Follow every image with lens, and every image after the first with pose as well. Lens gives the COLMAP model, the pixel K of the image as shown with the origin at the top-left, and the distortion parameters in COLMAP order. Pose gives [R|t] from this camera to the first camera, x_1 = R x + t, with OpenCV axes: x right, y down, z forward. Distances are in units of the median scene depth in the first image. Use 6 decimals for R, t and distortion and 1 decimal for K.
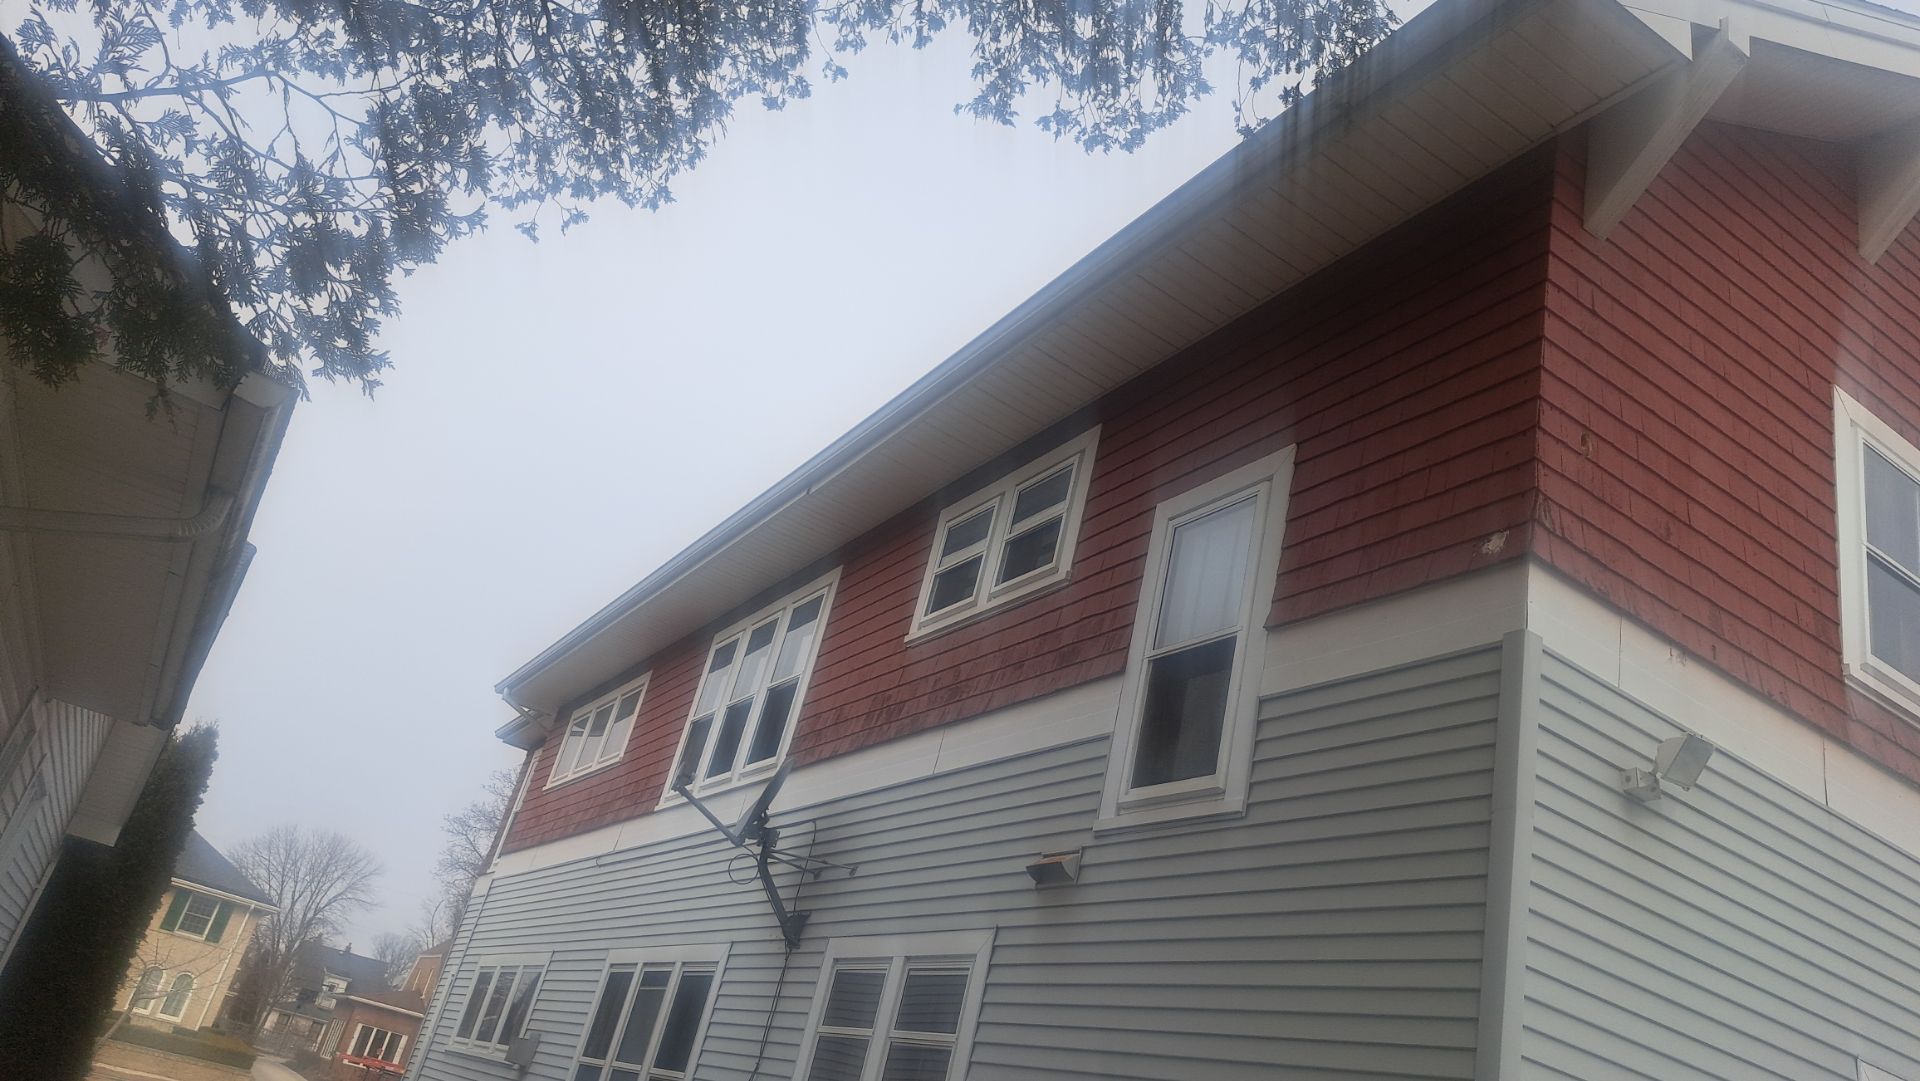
lens RADIAL K [[1361.9, 0, 962.5], [0, 1361.9, 598.0], [0, 0, 1]] dist [0.107163, -0.003461]
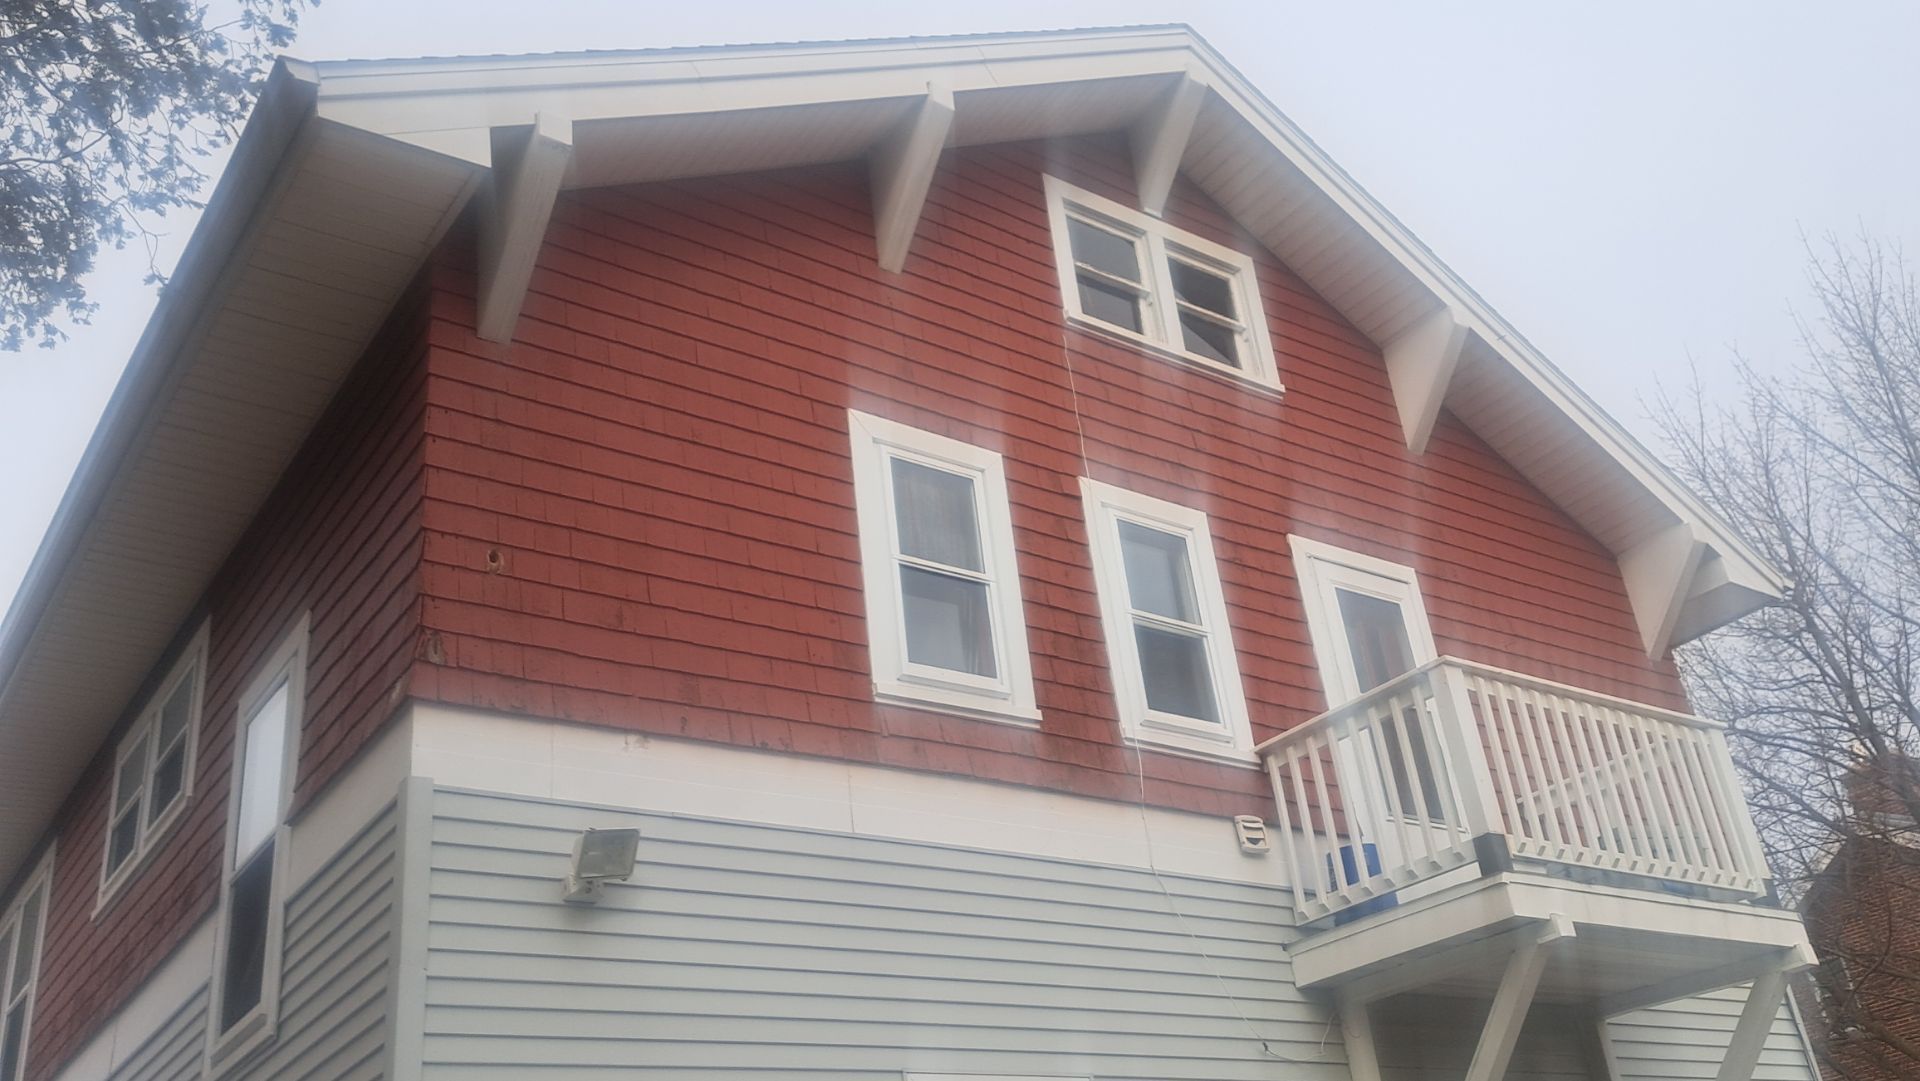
lens RADIAL K [[1696.4, 0, 960.2], [0, 1696.4, 643.5], [0, 0, 1]] dist [0.098398, 0.000606]
pose [[0.936906, -0.284819, 0.202694, 0.430550], [0.290435, 0.956892, 0.002129, 0.033482], [-0.194563, 0.056875, 0.979240, -0.211536]]
